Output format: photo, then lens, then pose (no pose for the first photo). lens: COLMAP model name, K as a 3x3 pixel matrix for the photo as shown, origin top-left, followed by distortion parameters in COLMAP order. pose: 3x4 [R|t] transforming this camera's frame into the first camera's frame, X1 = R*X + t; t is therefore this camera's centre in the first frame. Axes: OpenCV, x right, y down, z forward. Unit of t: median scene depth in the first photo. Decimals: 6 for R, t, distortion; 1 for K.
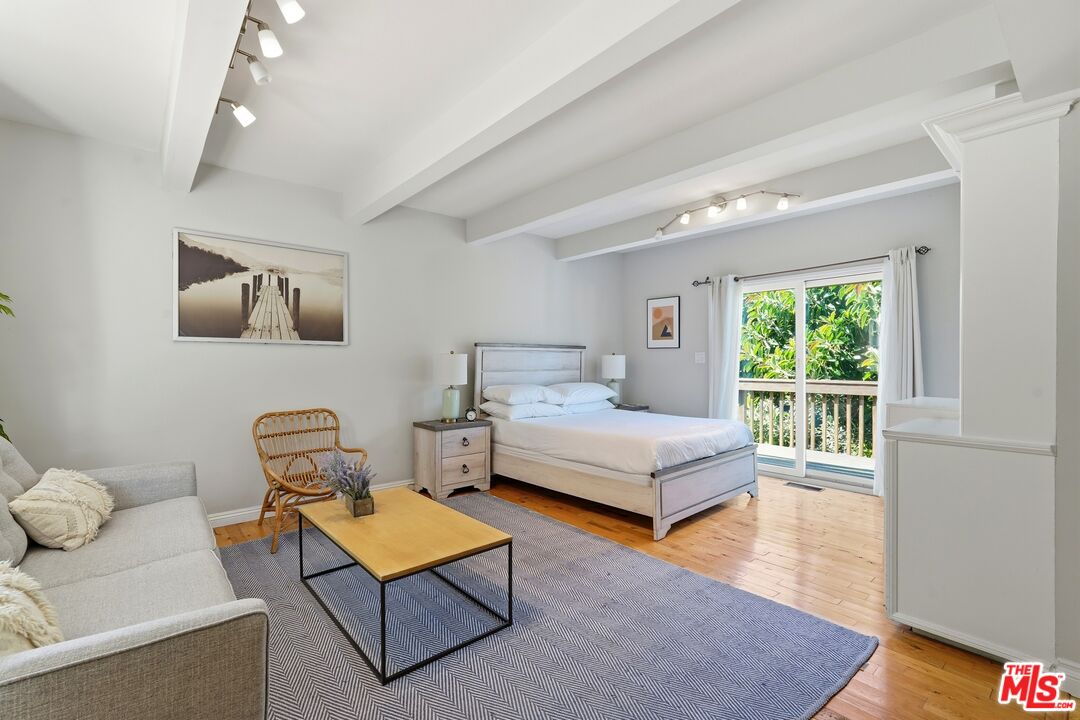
lens RADIAL K [[487.1, 0, 540.0], [0, 487.1, 360.0], [0, 0, 1]] dist [-0.001214, 0.000623]
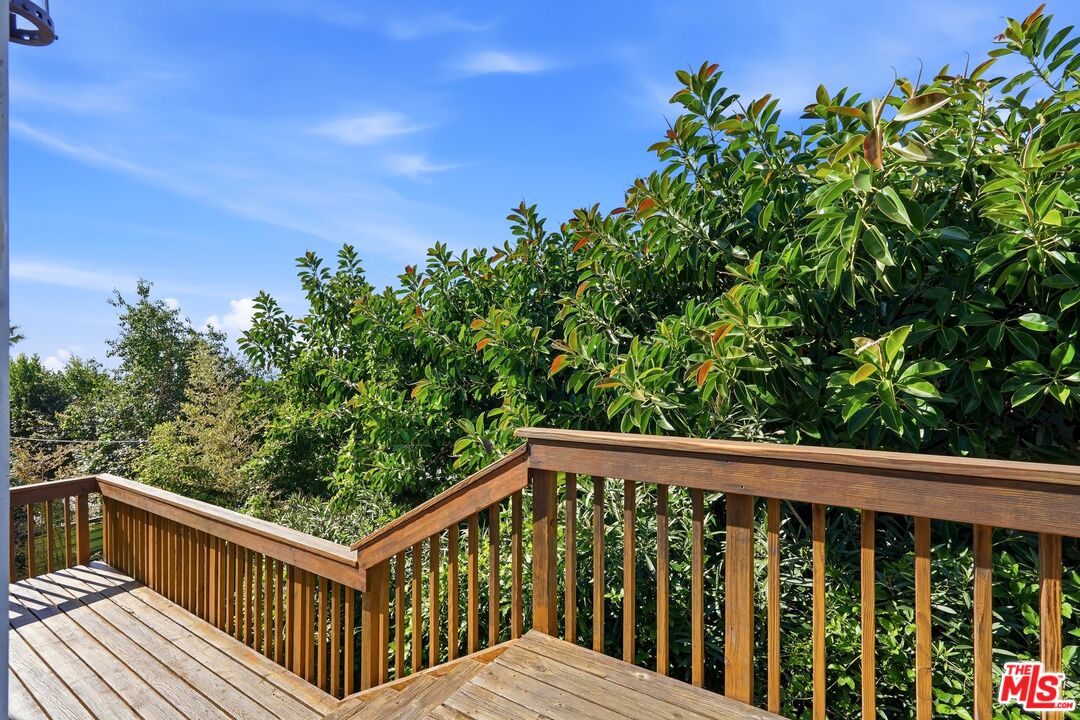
lens RADIAL K [[487.1, 0, 540.0], [0, 487.1, 360.0], [0, 0, 1]] dist [-0.001214, 0.000623]
pose [[0.959327, -0.001306, 0.282293, 0.282059], [0.004451, 0.999935, -0.010498, -0.002475], [-0.282261, 0.011328, 0.959271, 0.605353]]
